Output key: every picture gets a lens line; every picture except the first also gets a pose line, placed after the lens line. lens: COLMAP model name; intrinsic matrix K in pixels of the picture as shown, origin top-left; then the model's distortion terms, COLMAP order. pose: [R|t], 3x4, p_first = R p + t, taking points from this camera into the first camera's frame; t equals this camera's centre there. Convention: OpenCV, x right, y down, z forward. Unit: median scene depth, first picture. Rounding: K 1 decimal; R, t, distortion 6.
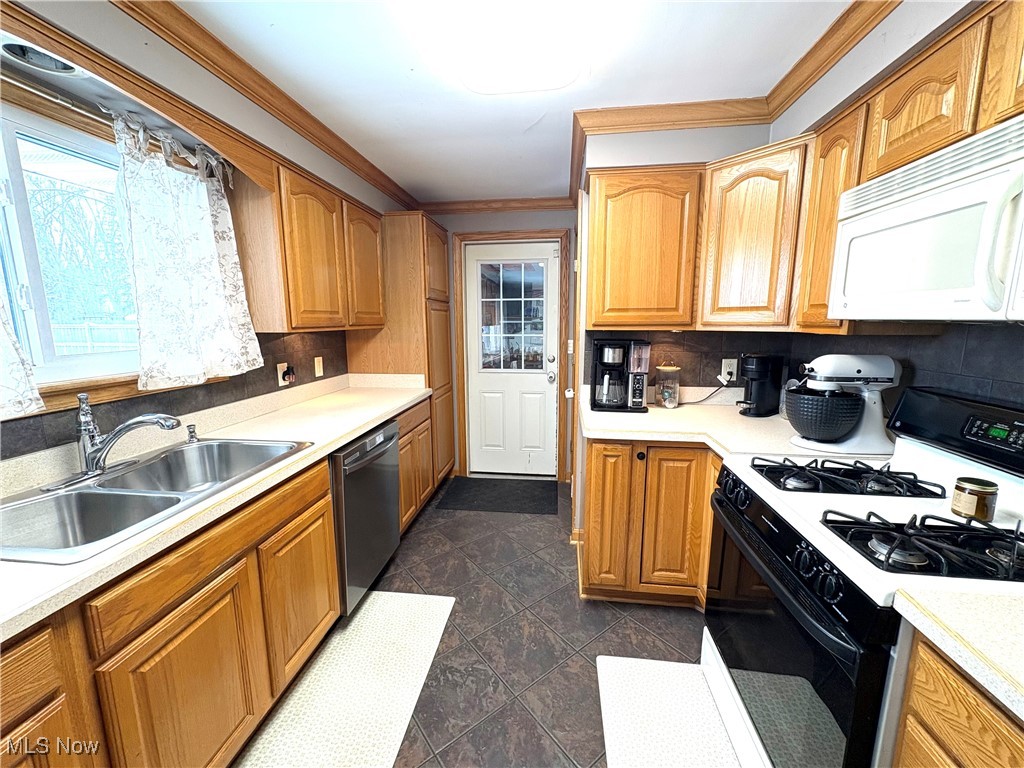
lens RADIAL K [[406.7, 0, 511.4], [0, 406.7, 385.3], [0, 0, 1]] dist [0.000197, 0.000054]
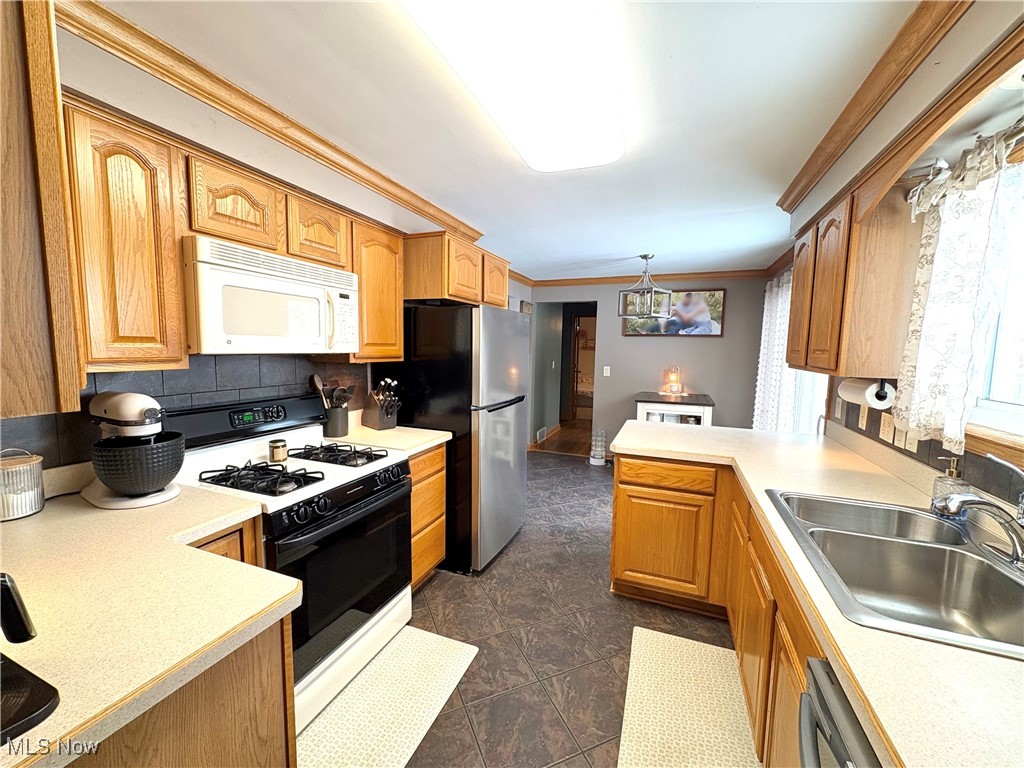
lens RADIAL K [[406.7, 0, 512.0], [0, 406.7, 384.9], [0, 0, 1]] dist [0.000197, 0.000054]
pose [[-0.966589, -0.037876, 0.253516, -0.166717], [0.026100, 0.969340, 0.244332, -0.222998], [-0.254997, 0.242786, -0.935966, 1.253352]]
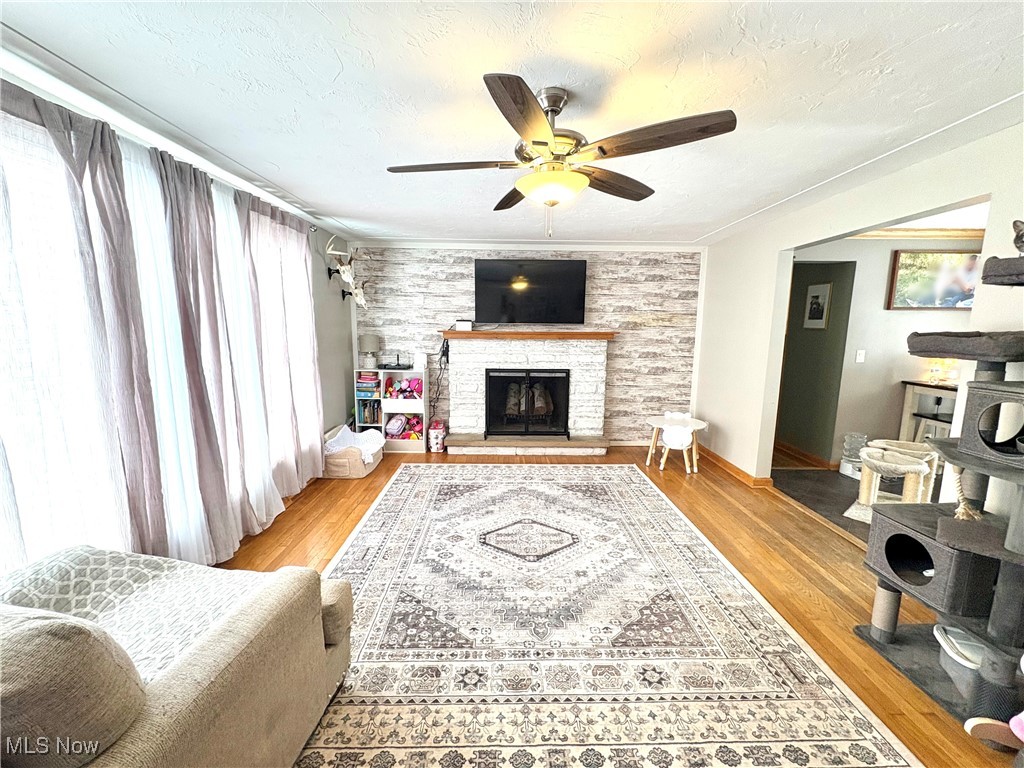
lens RADIAL K [[406.7, 0, 511.2], [0, 406.7, 385.2], [0, 0, 1]] dist [0.000197, 0.000054]
pose [[-0.991327, 0.019634, -0.129946, 1.927356], [-0.020676, 0.953165, 0.301744, -0.079576], [0.129785, 0.301813, -0.944492, 0.303442]]
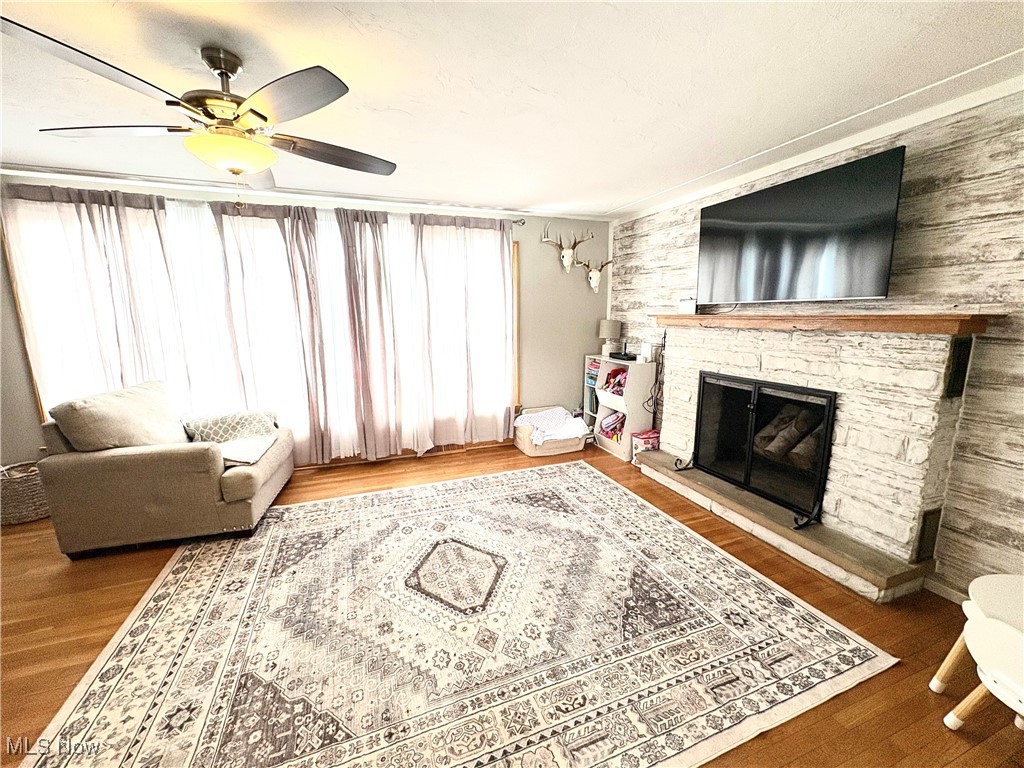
lens RADIAL K [[406.7, 0, 512.2], [0, 406.7, 385.1], [0, 0, 1]] dist [0.000197, 0.000054]
pose [[-0.463777, -0.141578, 0.874567, 0.704655], [0.151042, 0.960062, 0.235515, 0.111504], [-0.872982, 0.241323, -0.423870, -0.640223]]
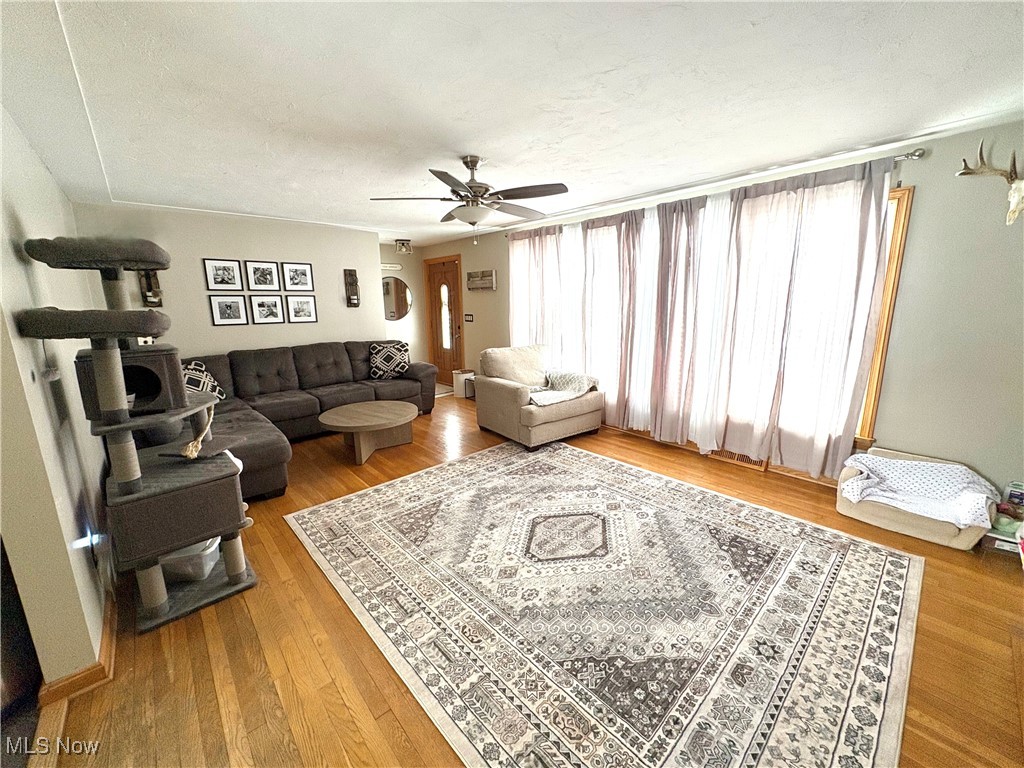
lens RADIAL K [[406.7, 0, 511.3], [0, 406.7, 384.8], [0, 0, 1]] dist [0.000197, 0.000054]
pose [[0.655670, -0.157272, 0.738487, 0.698467], [0.130655, 0.986944, 0.094181, 0.239618], [-0.743657, 0.034735, 0.667658, -1.607208]]
